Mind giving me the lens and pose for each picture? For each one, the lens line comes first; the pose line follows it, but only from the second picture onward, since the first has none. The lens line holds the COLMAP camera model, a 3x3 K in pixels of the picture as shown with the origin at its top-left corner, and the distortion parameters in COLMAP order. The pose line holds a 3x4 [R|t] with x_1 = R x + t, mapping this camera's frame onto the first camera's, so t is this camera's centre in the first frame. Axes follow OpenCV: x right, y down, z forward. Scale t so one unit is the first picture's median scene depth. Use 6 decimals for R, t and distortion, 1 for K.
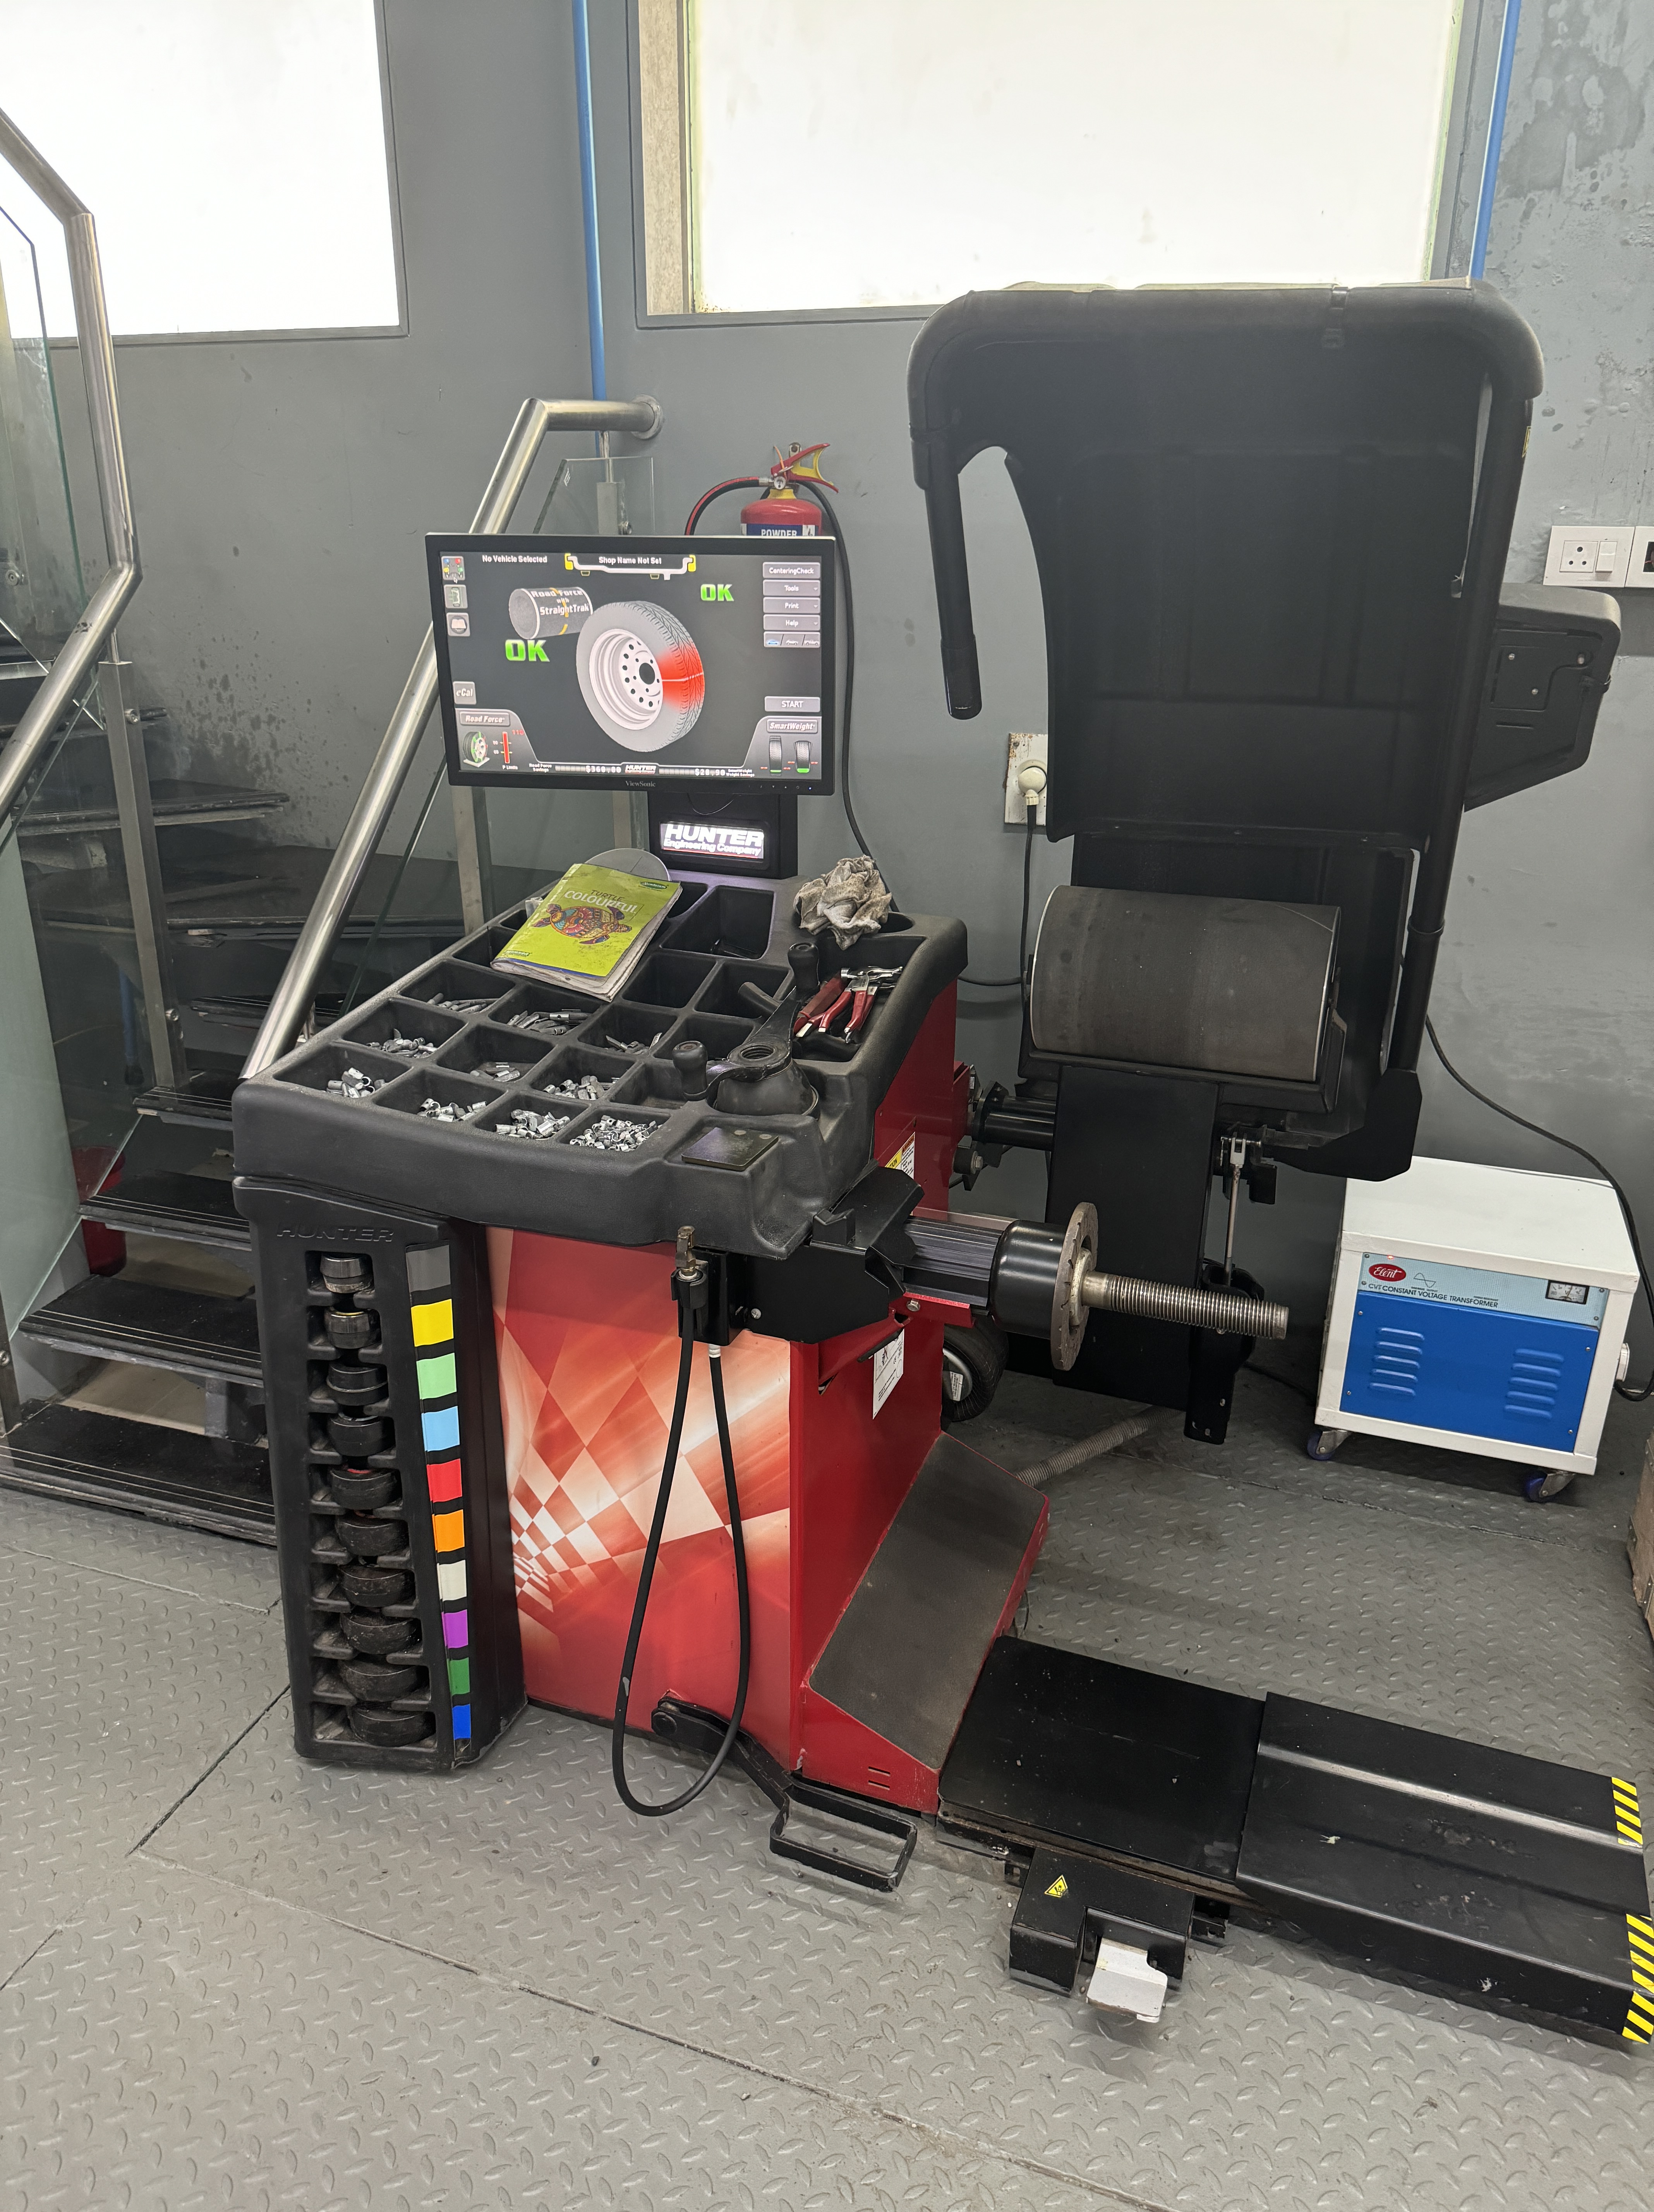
lens RADIAL K [[1562.9, 0, 826.2], [0, 1562.9, 1104.4], [0, 0, 1]] dist [0.012846, -0.021497]
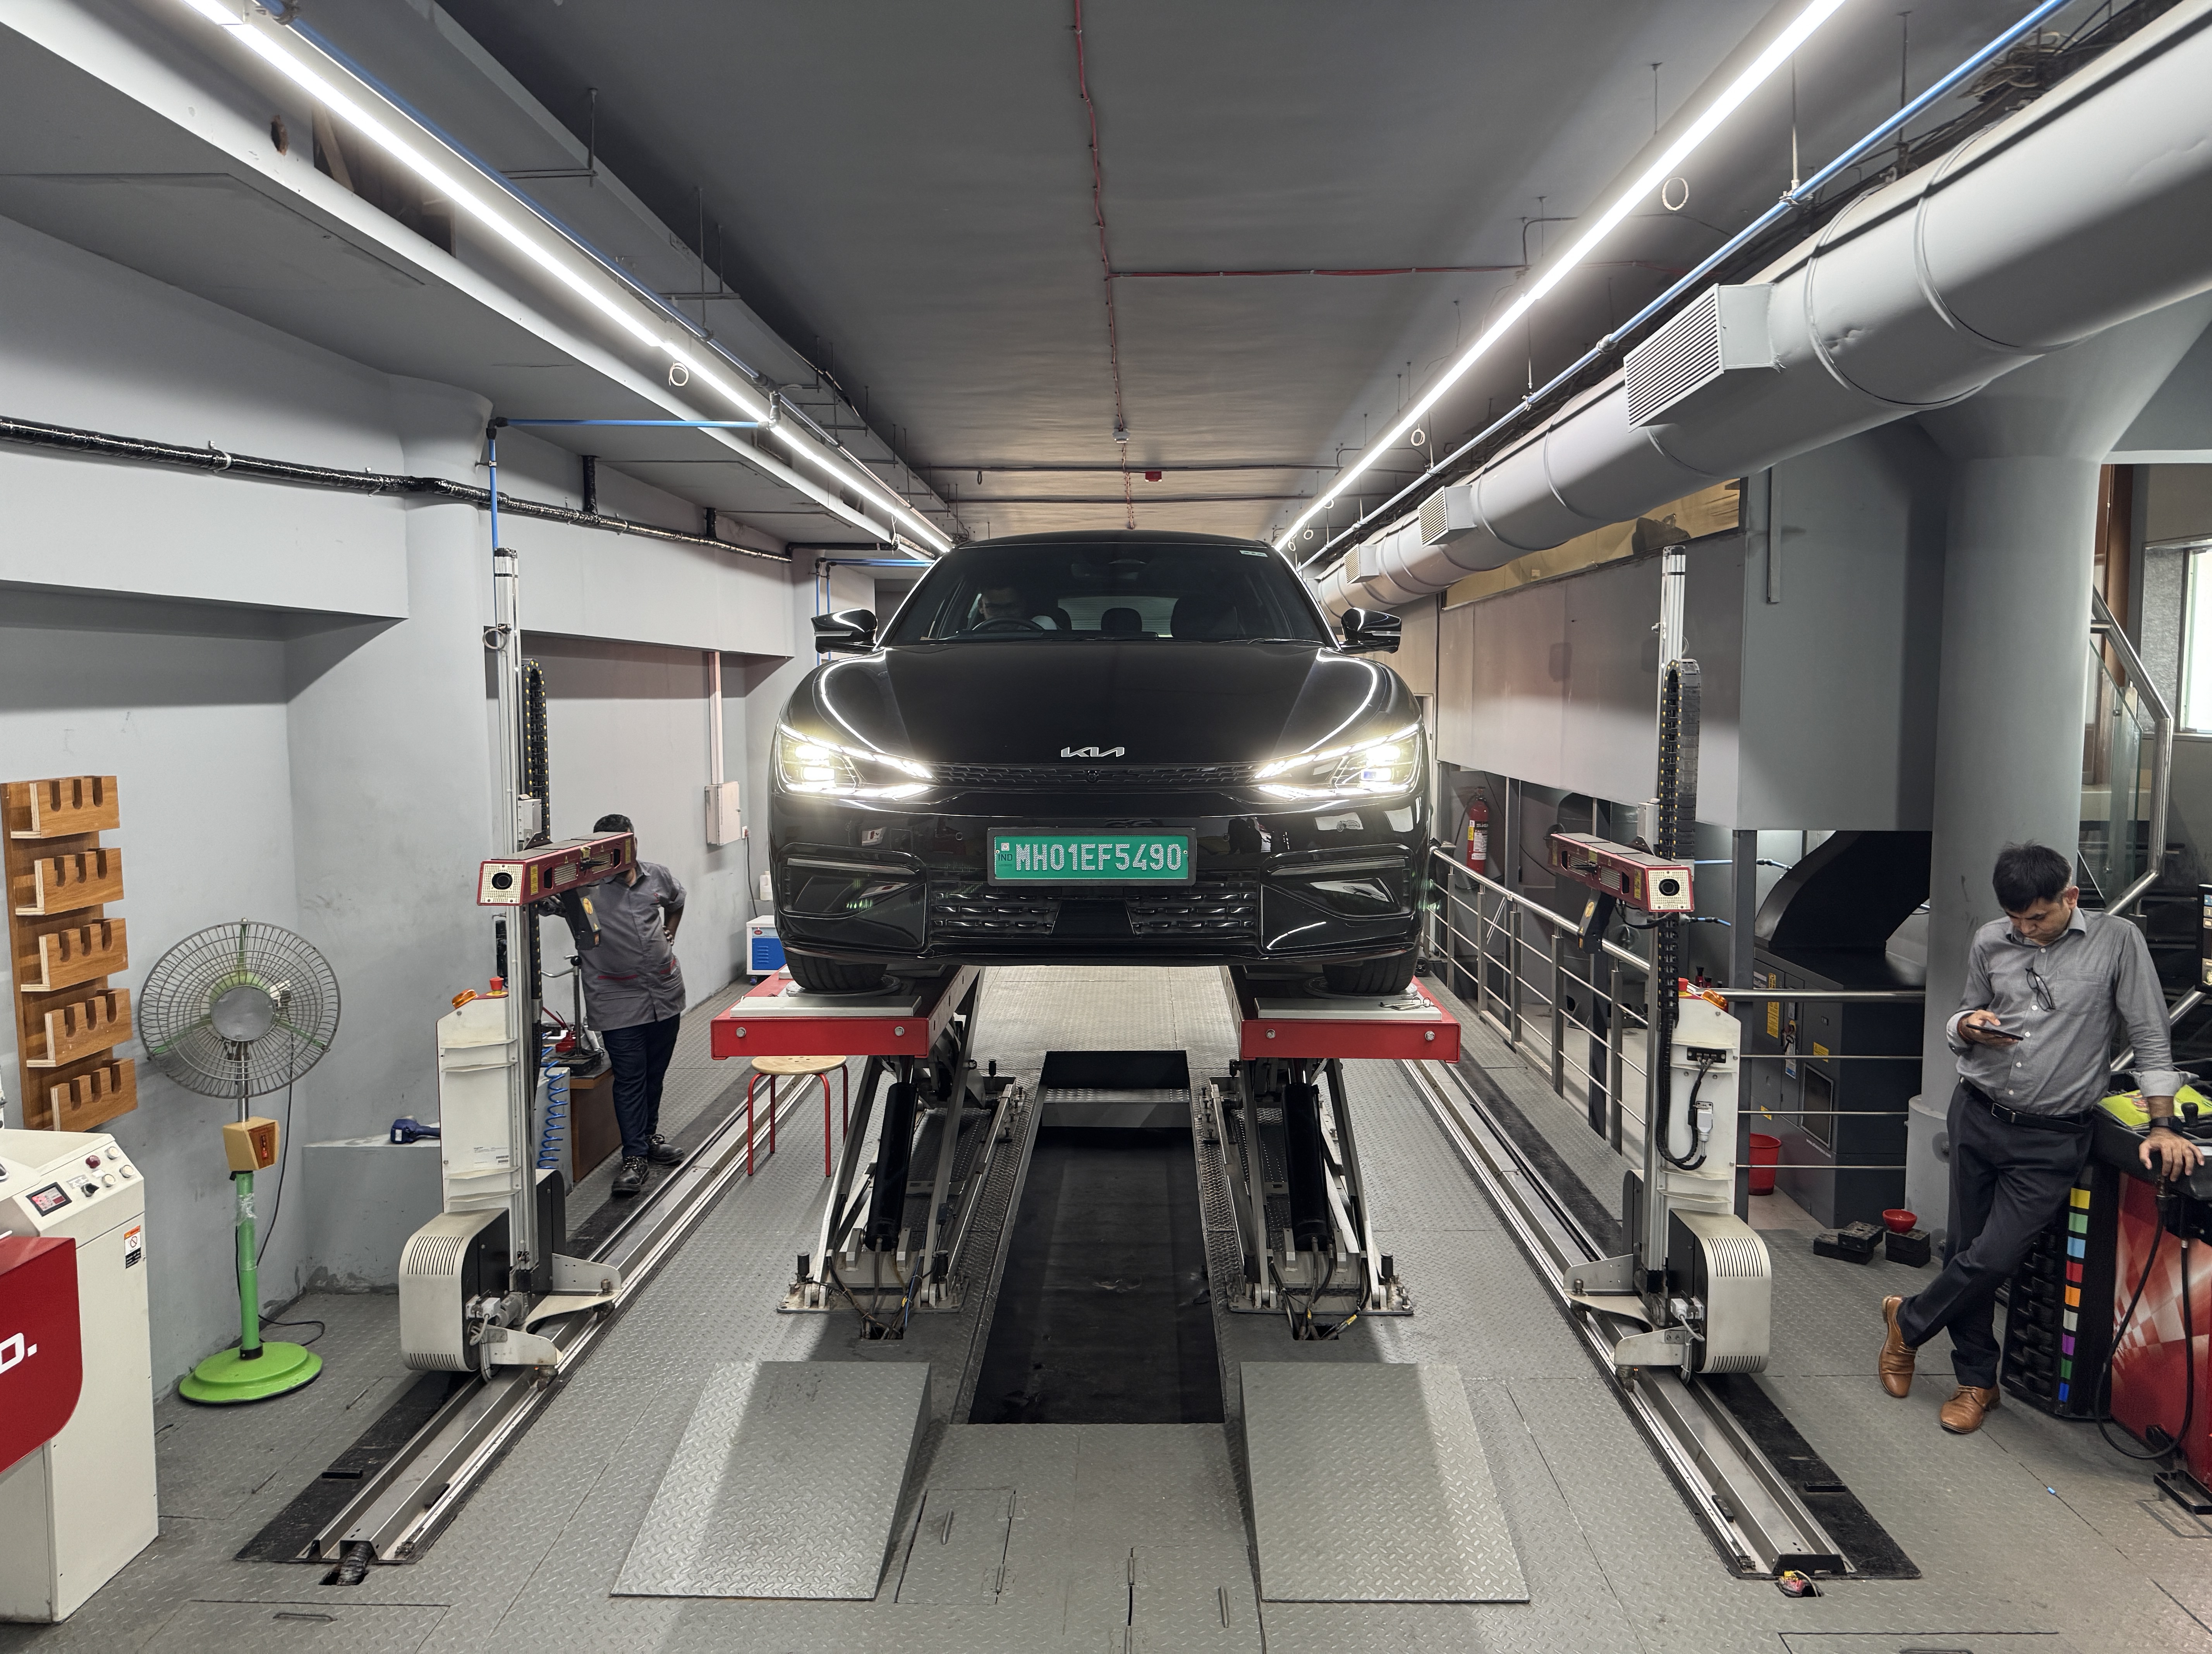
lens RADIAL K [[1562.9, 0, 1112.9], [0, 1562.9, 812.6], [0, 0, 1]] dist [0.012846, -0.021497]
pose [[0.321084, 0.070003, -0.944460, 1.432052], [-0.329932, 0.943058, -0.042266, 0.163695], [0.887721, 0.325179, 0.325898, -1.240530]]
